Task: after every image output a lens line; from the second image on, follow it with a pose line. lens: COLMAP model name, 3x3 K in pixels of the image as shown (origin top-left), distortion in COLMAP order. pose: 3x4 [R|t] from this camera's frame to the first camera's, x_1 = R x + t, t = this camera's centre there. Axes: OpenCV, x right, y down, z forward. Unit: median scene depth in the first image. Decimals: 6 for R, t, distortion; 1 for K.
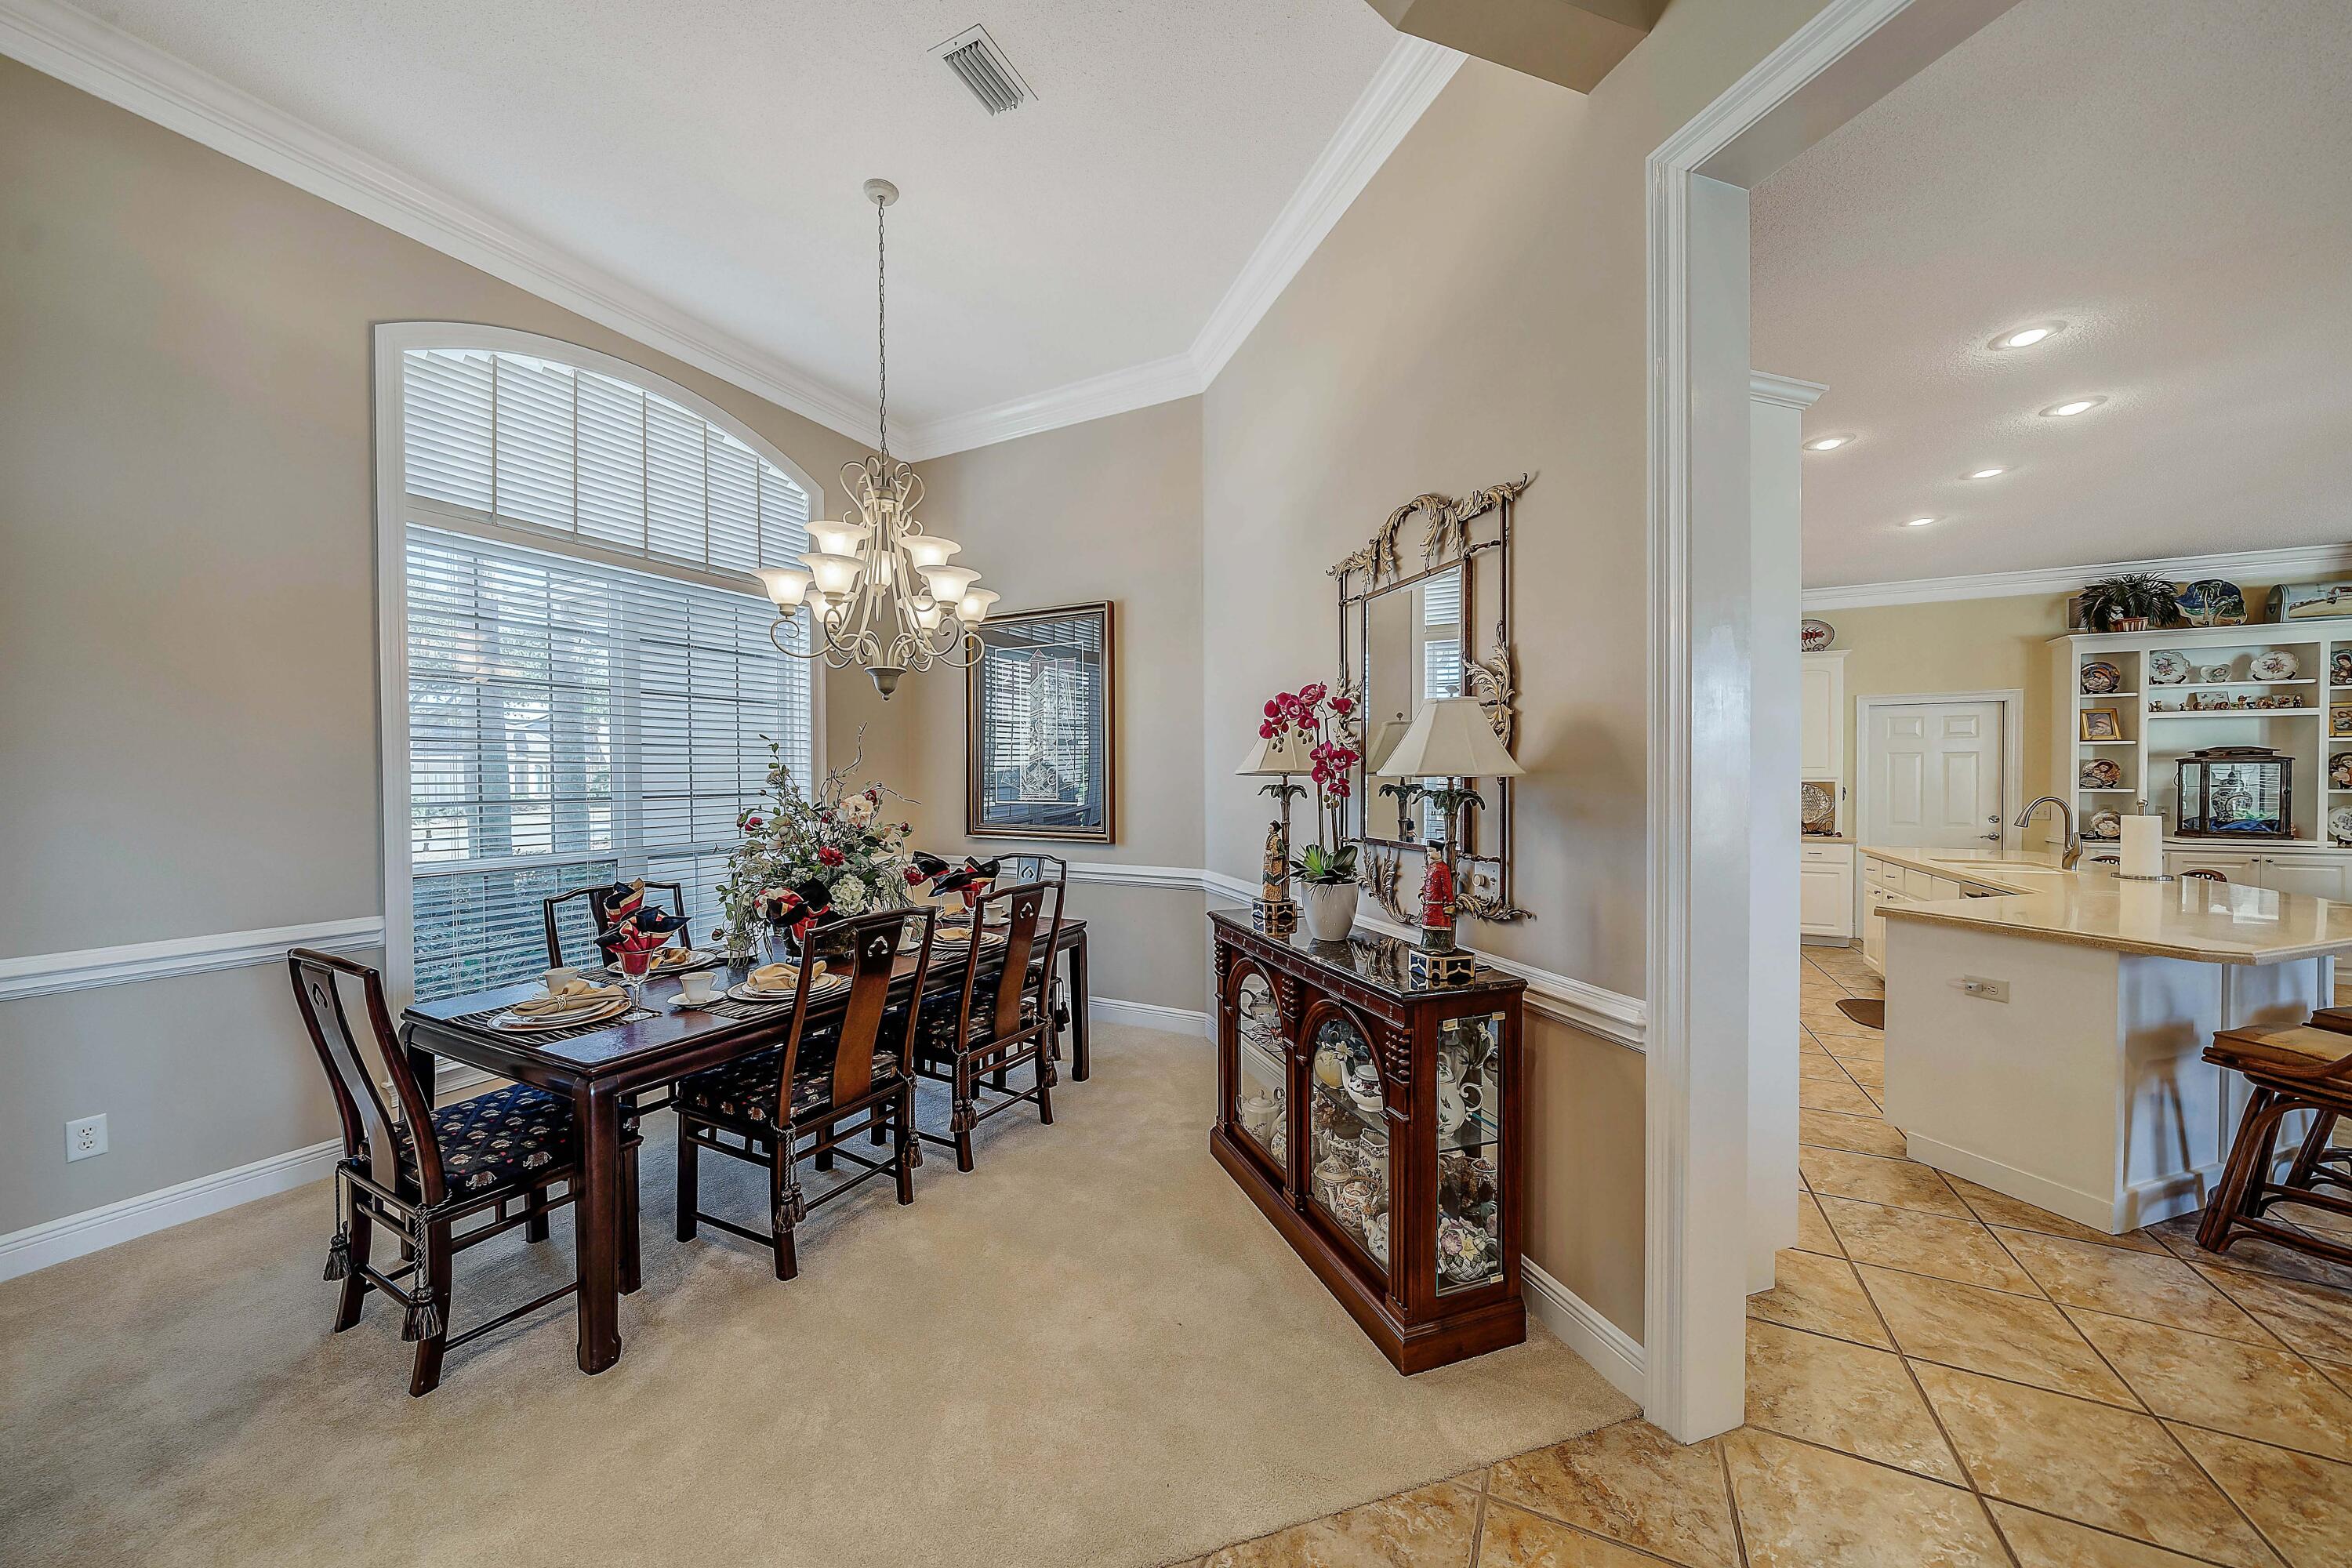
lens RADIAL K [[813.1, 0, 1160.8], [0, 813.1, 782.3], [0, 0, 1]] dist [-0.006033, -0.000234]
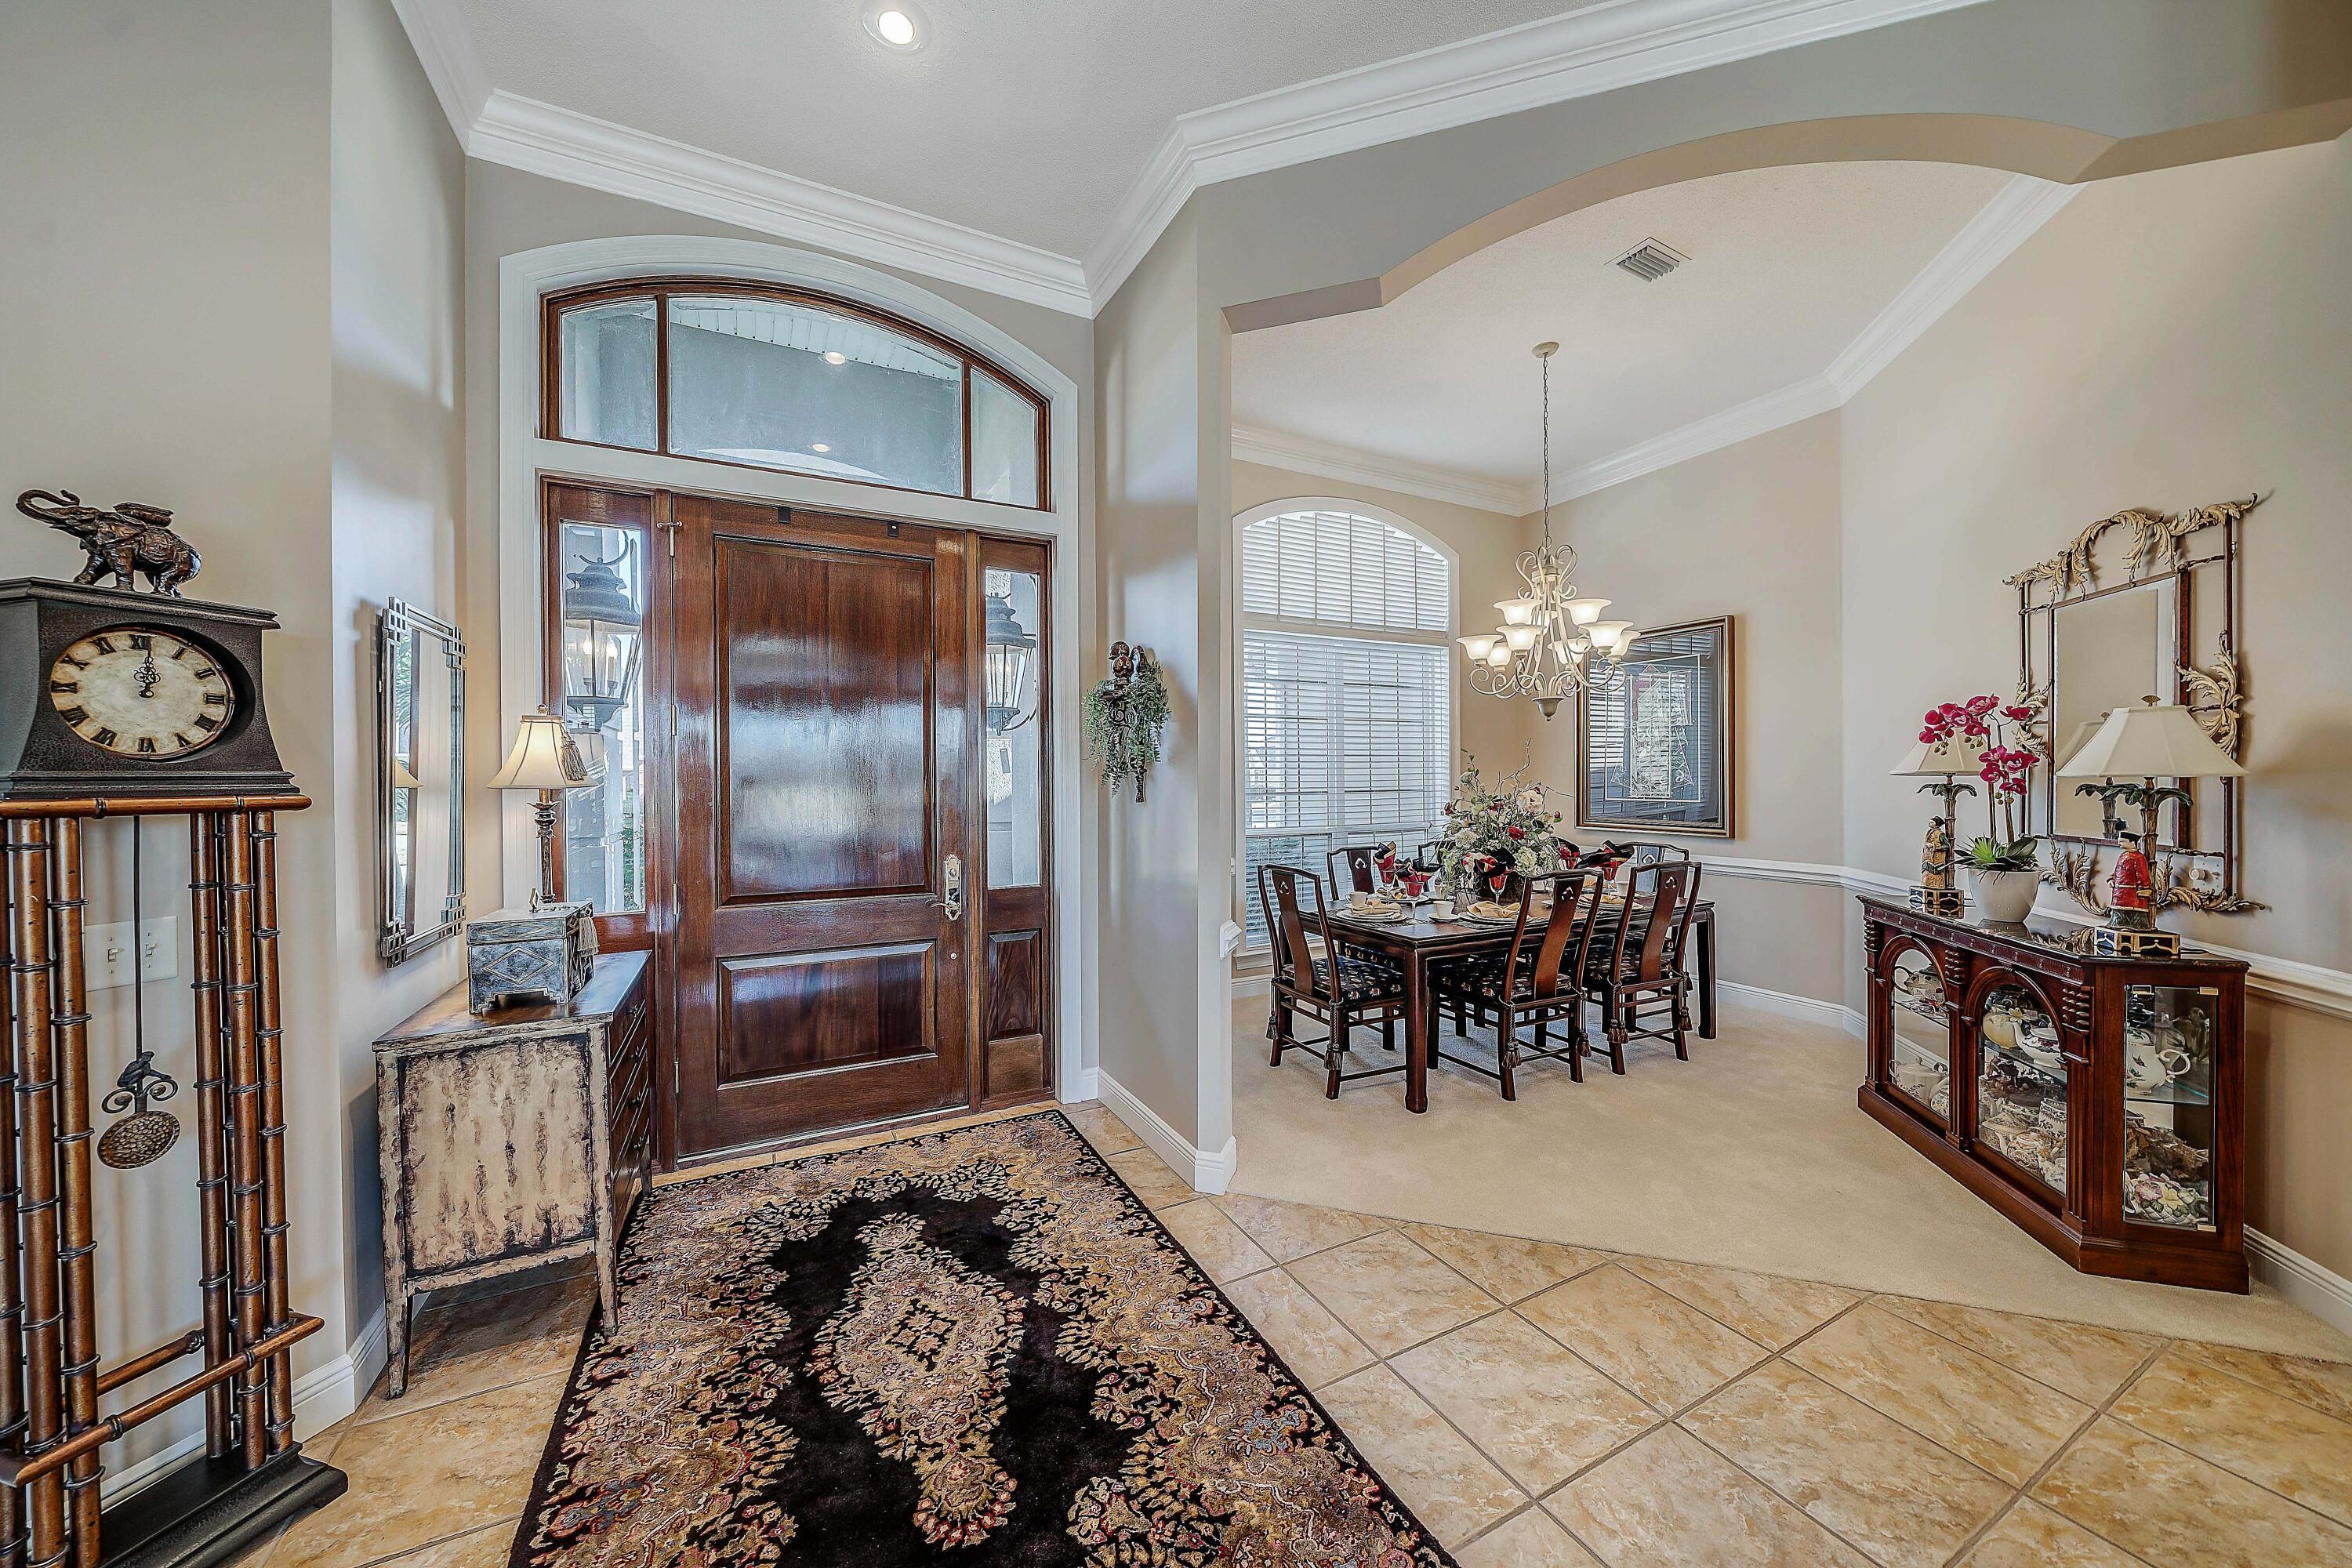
lens RADIAL K [[813.1, 0, 1160.8], [0, 813.1, 782.3], [0, 0, 1]] dist [-0.006033, -0.000234]
pose [[0.812837, 0.002036, -0.582488, -0.085227], [-0.002027, 0.999998, 0.000667, 0.002365], [0.582488, 0.000638, 0.812839, -0.561870]]
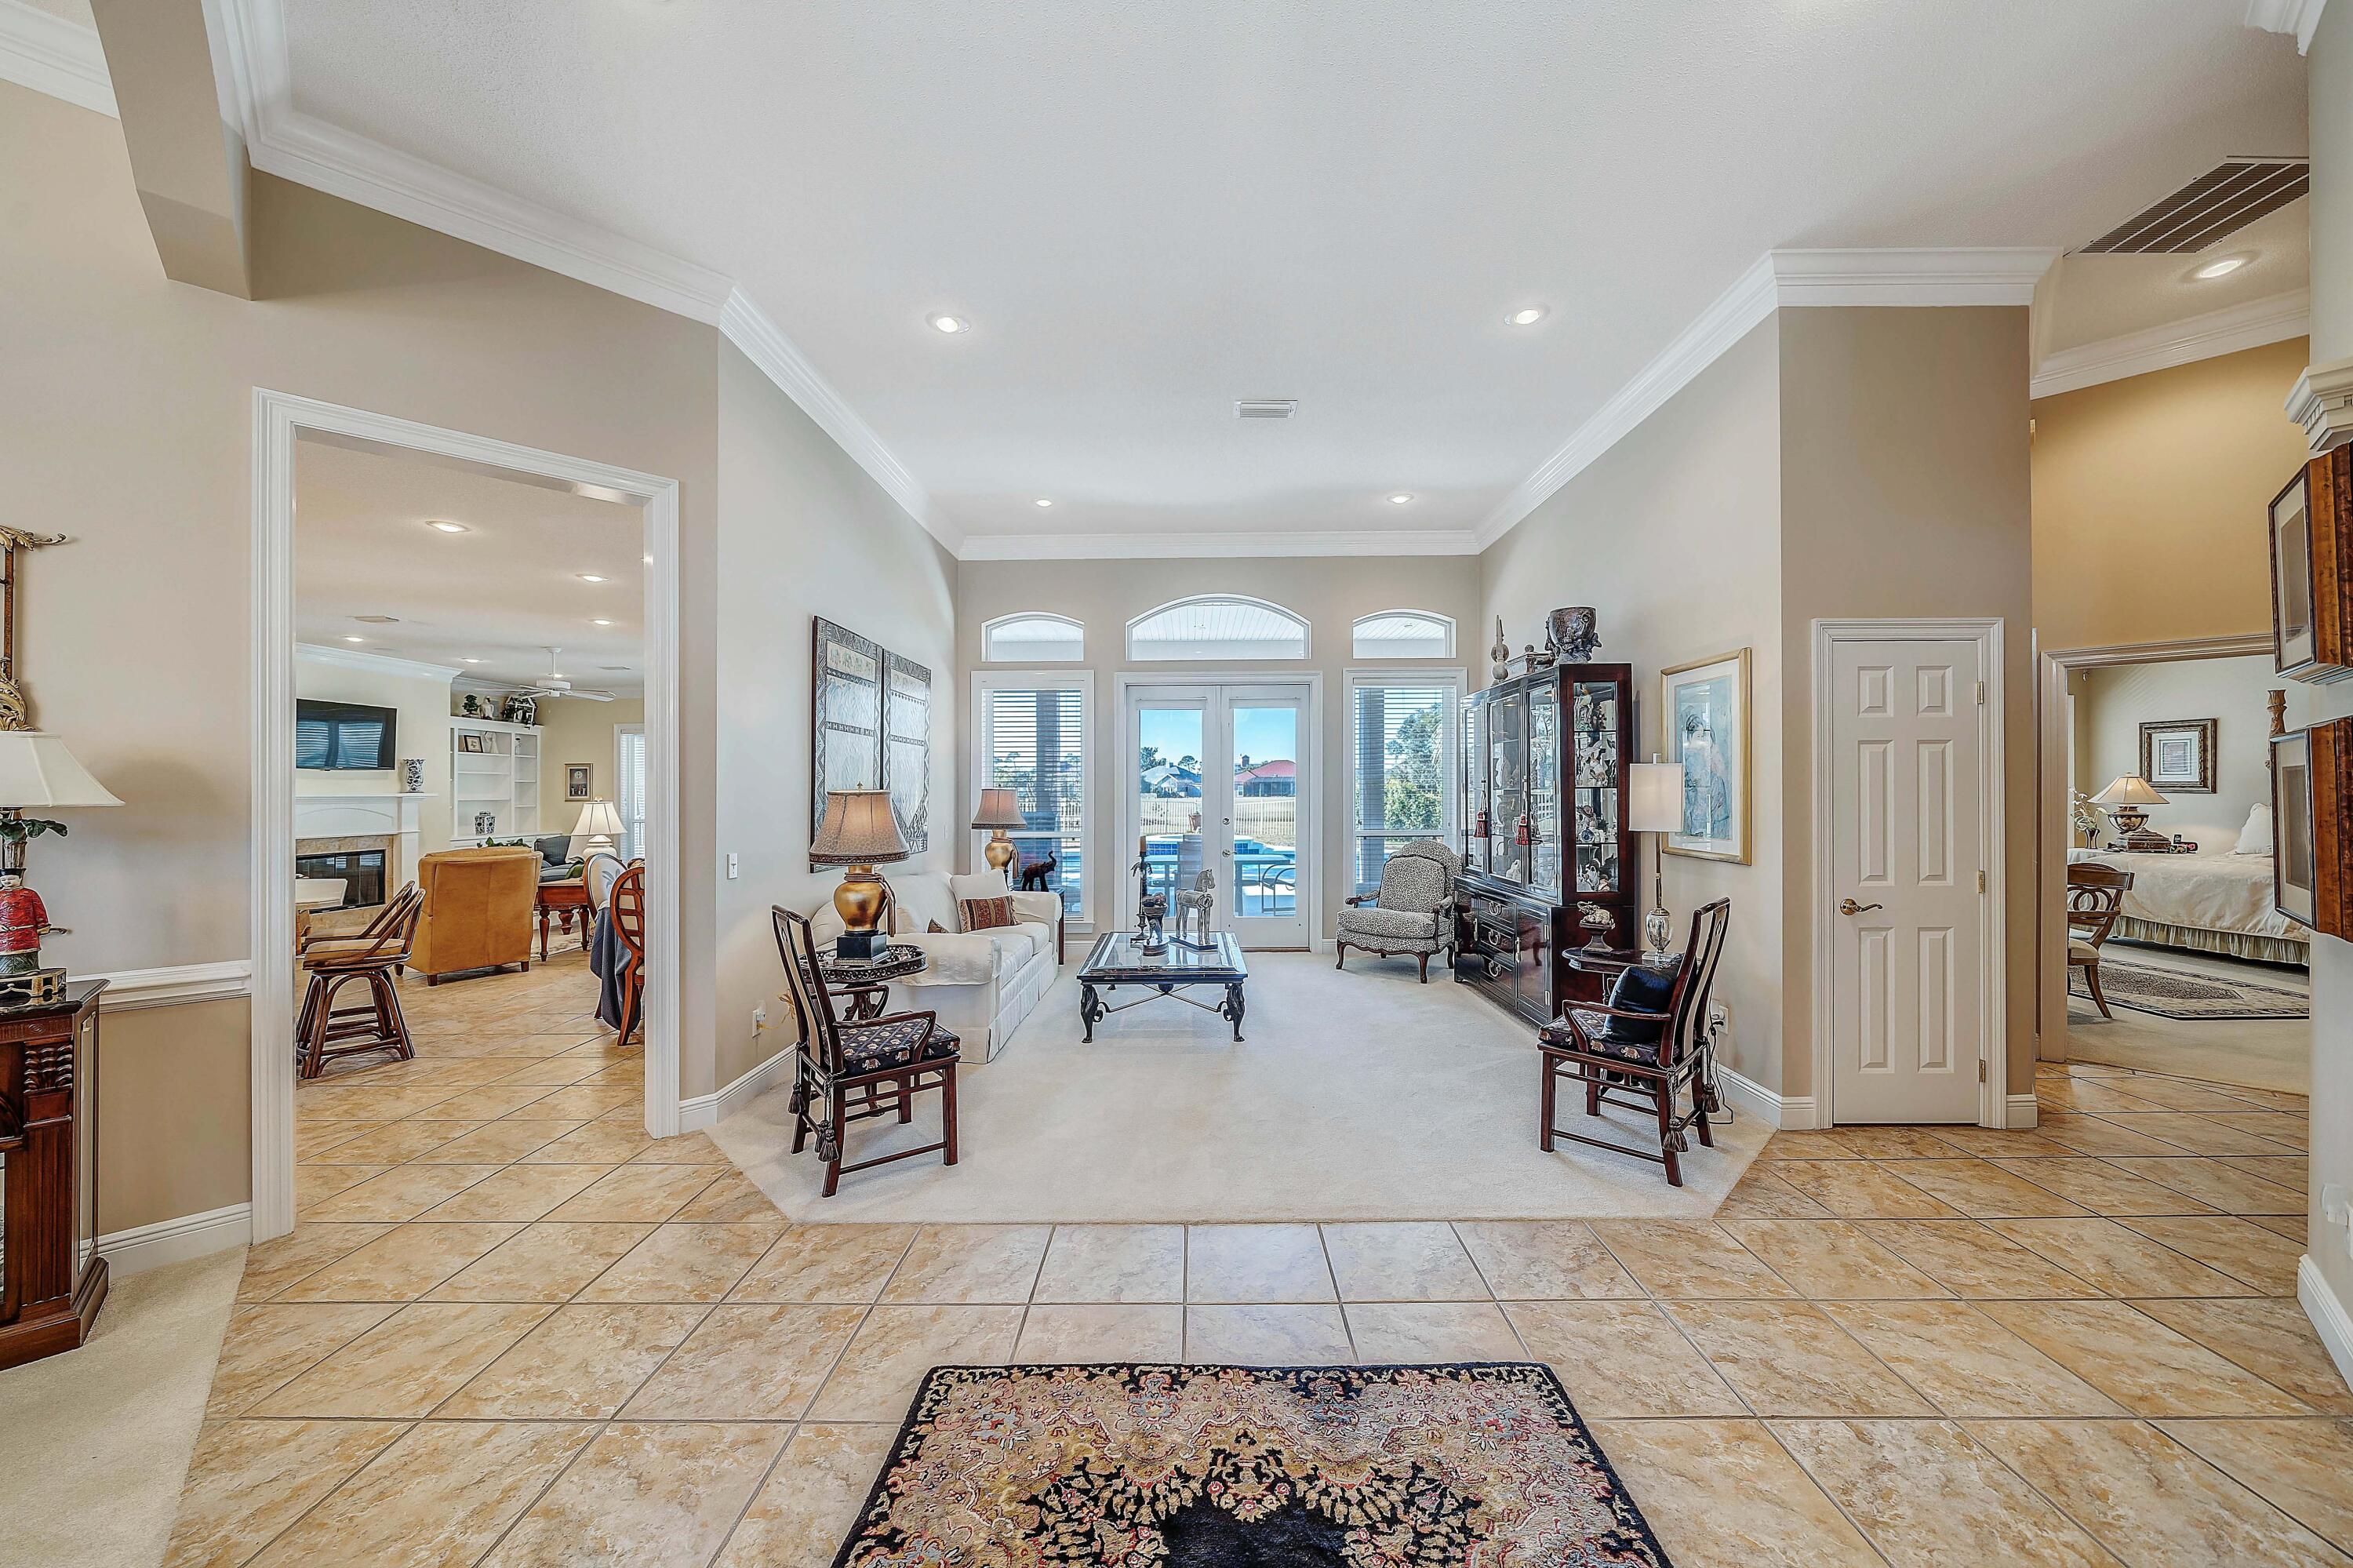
lens RADIAL K [[822.7, 0, 1180.2], [0, 822.7, 794.1], [0, 0, 1]] dist [-0.001455, -0.000249]
pose [[-0.452402, 0.002683, 0.891810, -0.998119], [0.015648, 0.999865, 0.004930, -0.003589], [-0.891677, 0.016186, -0.452383, 0.114961]]
